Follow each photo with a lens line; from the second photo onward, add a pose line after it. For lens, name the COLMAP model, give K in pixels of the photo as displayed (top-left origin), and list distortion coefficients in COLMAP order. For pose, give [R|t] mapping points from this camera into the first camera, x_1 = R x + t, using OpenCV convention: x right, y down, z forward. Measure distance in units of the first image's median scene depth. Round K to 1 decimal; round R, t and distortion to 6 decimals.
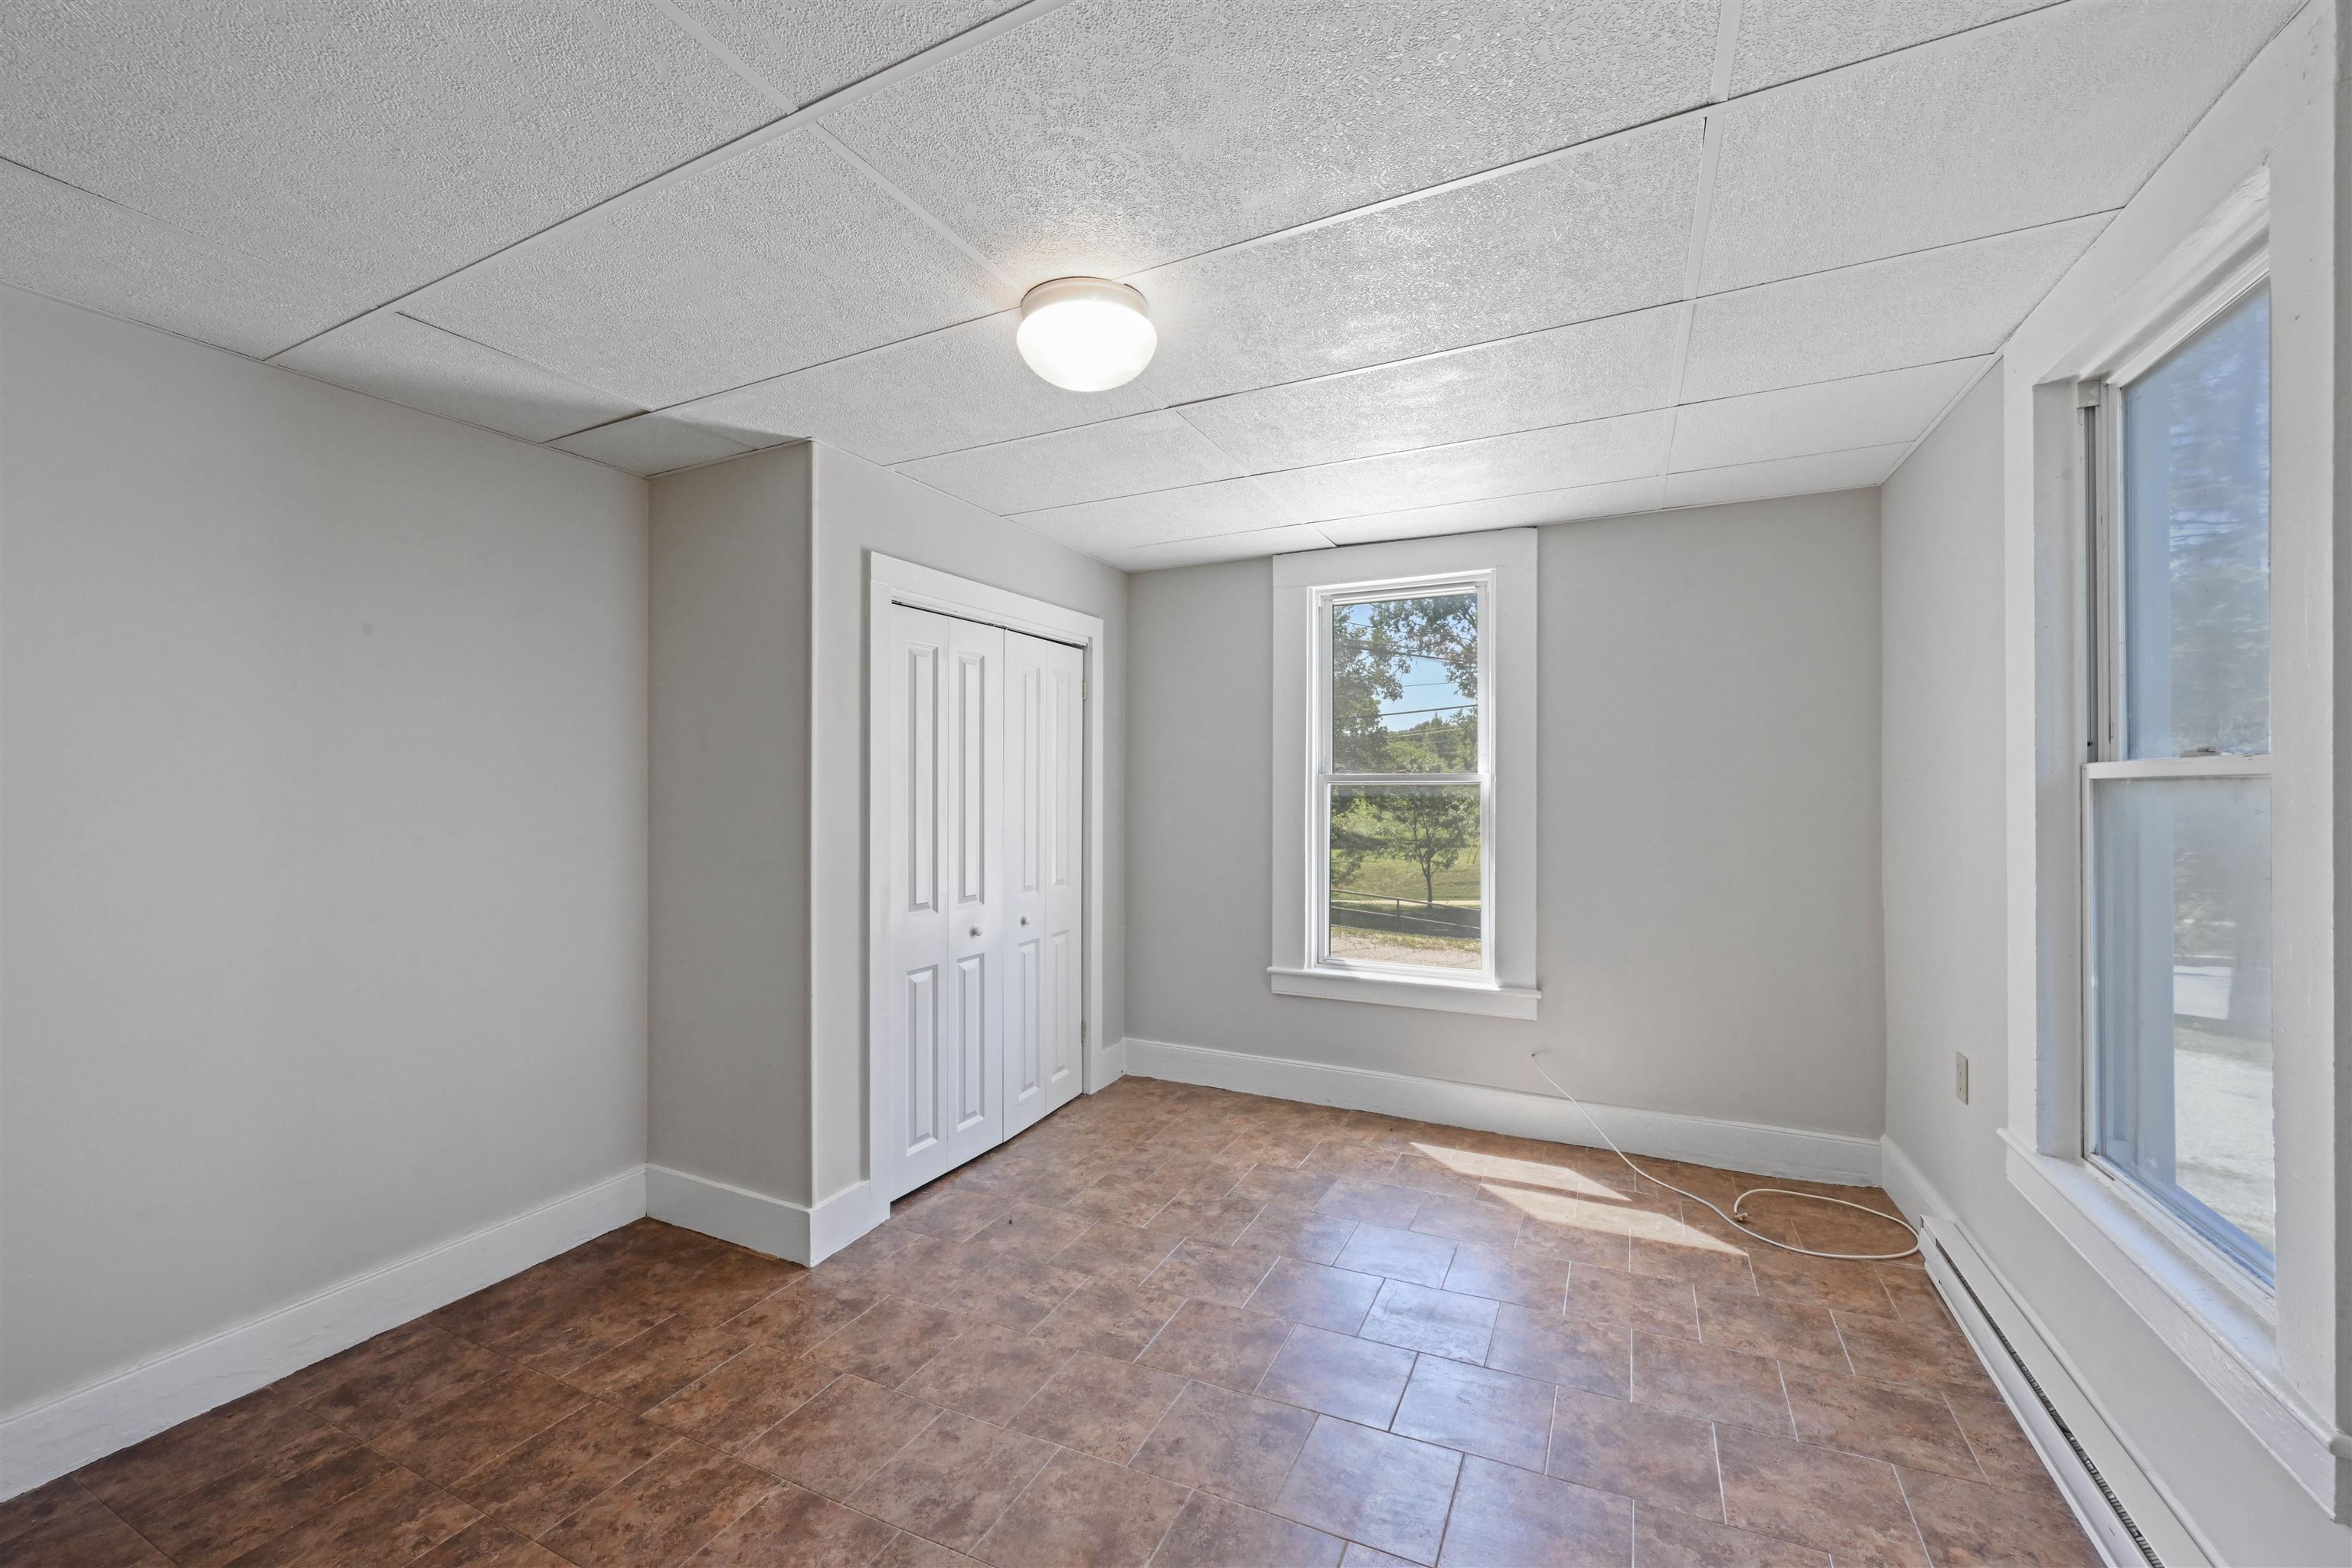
lens RADIAL K [[918.5, 0, 1183.3], [0, 918.5, 782.6], [0, 0, 1]] dist [0.000685, 0.000169]
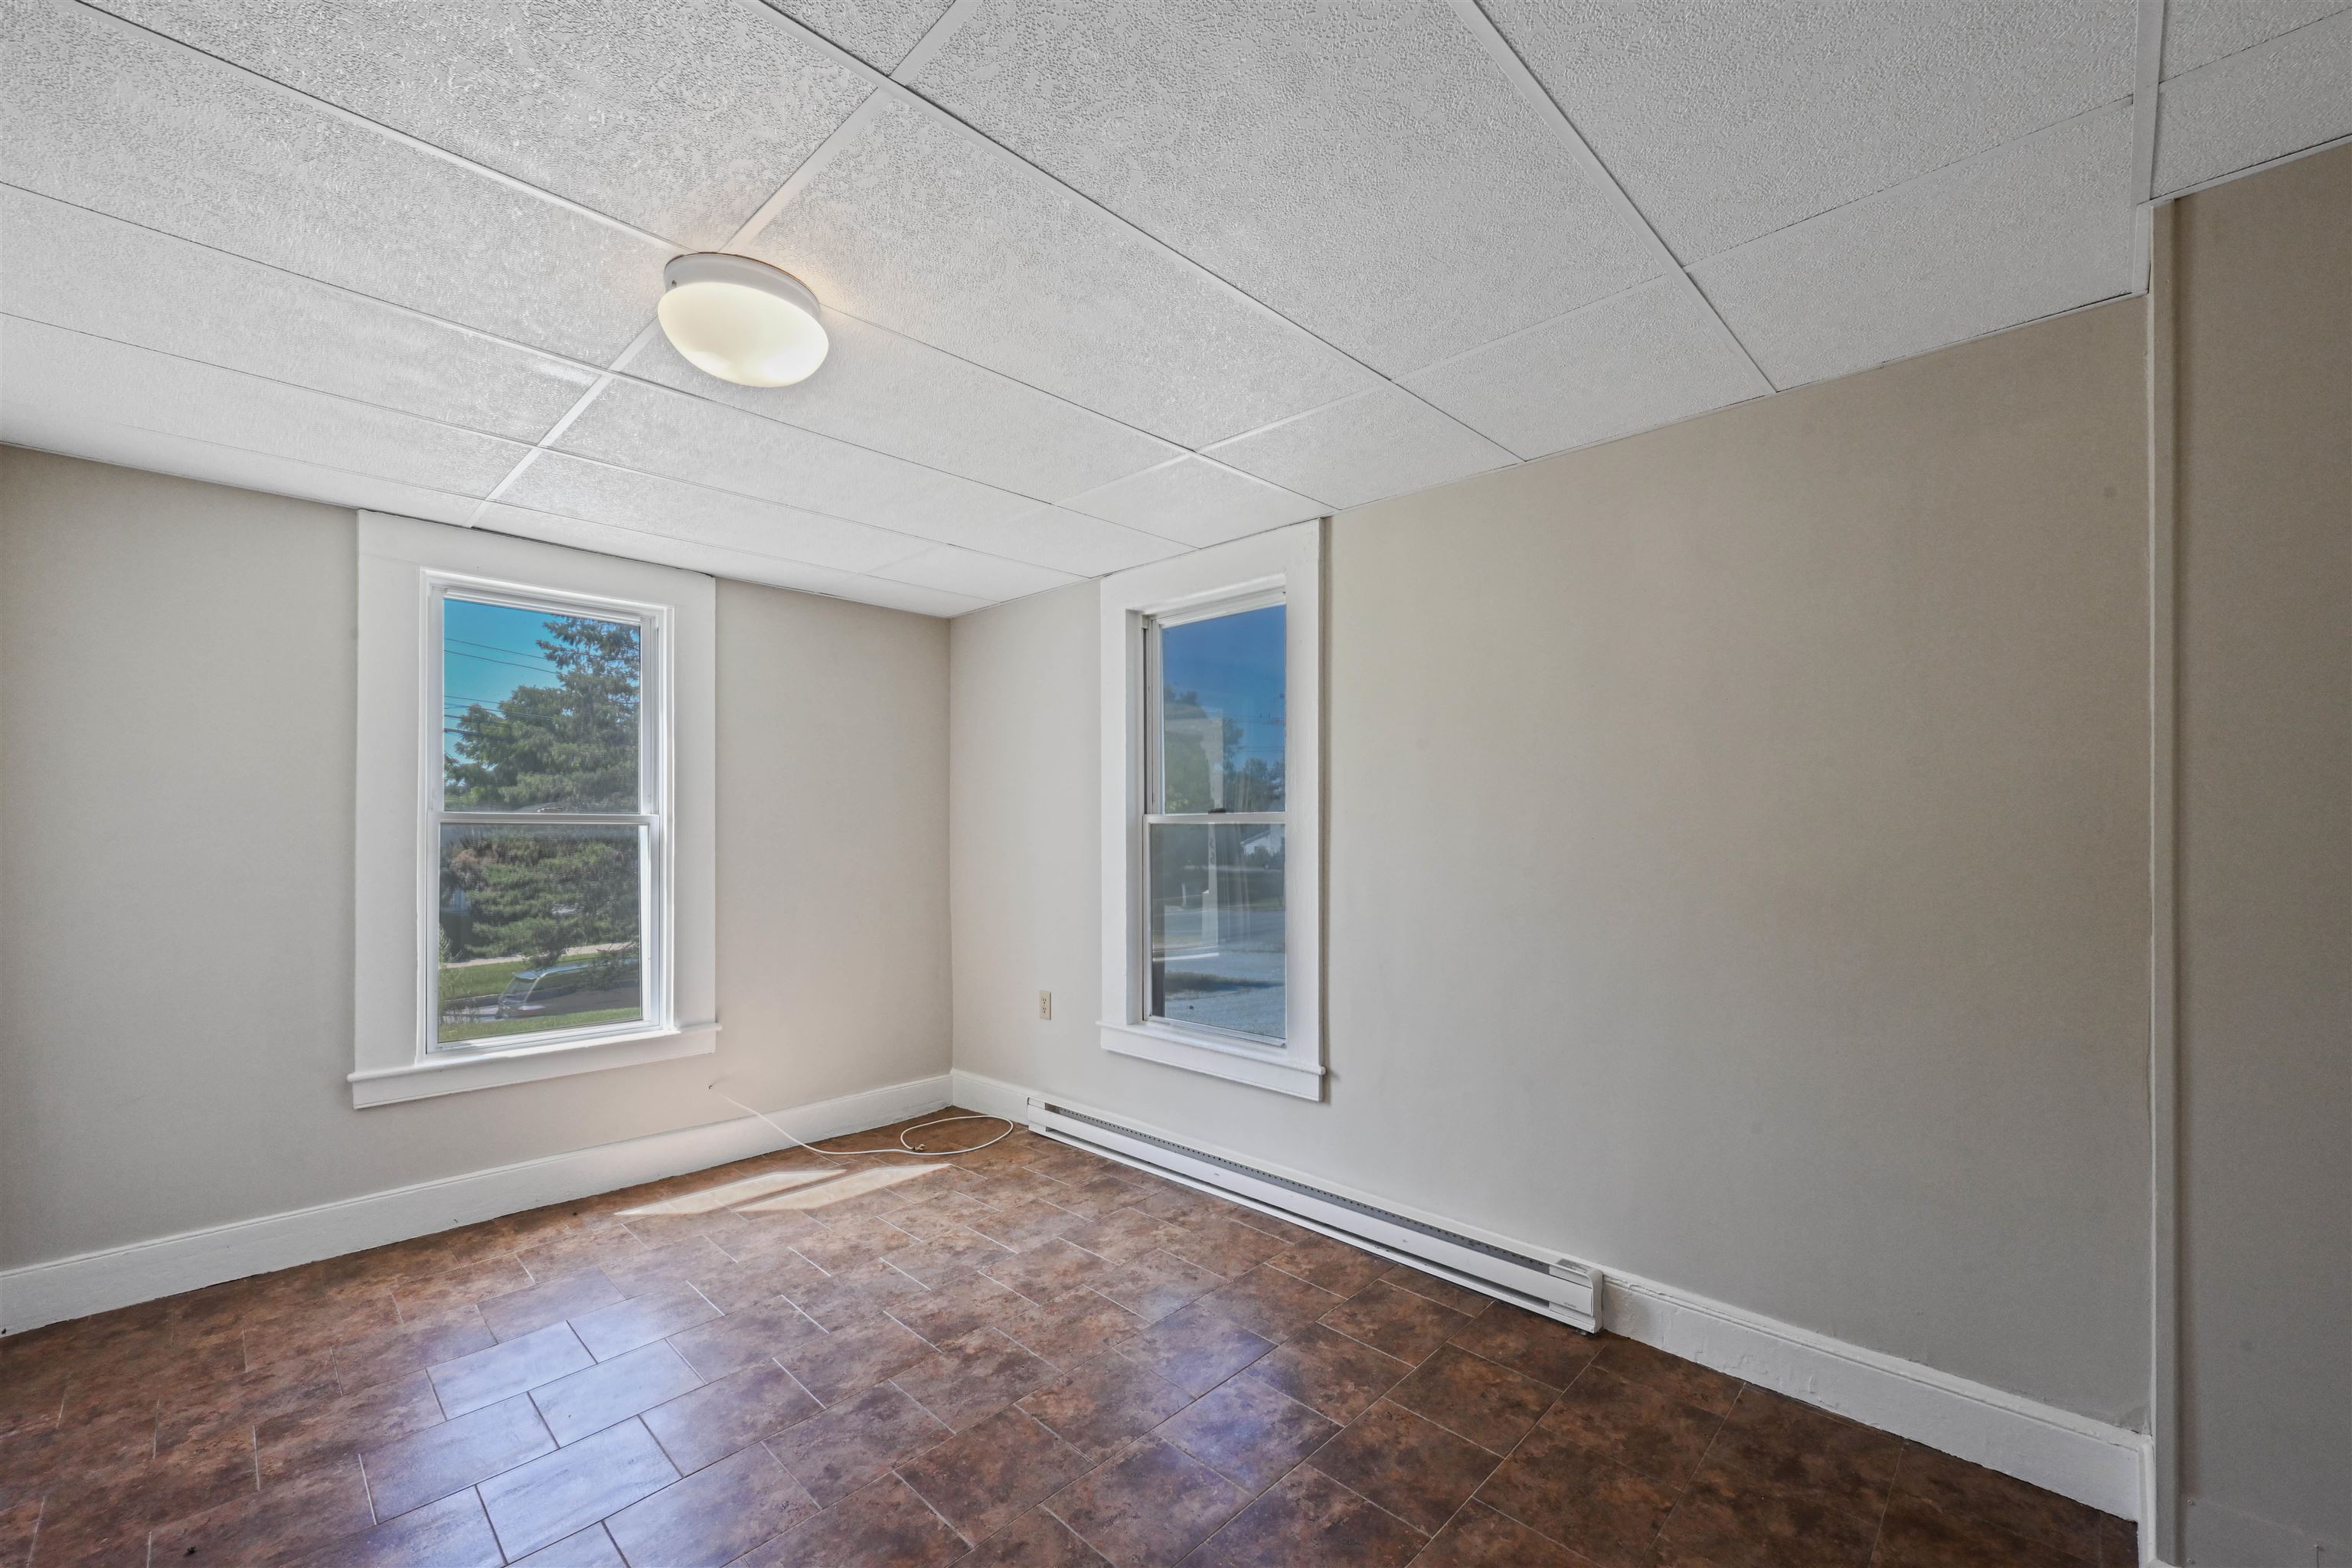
lens RADIAL K [[954.3, 0, 1178.6], [0, 954.3, 823.5], [0, 0, 1]] dist [-0.000204, 0.000205]
pose [[0.311948, 0.010068, 0.950046, -0.560236], [-0.005401, 0.999946, -0.008823, 0.007886], [-0.950084, -0.002378, 0.311986, 0.192540]]
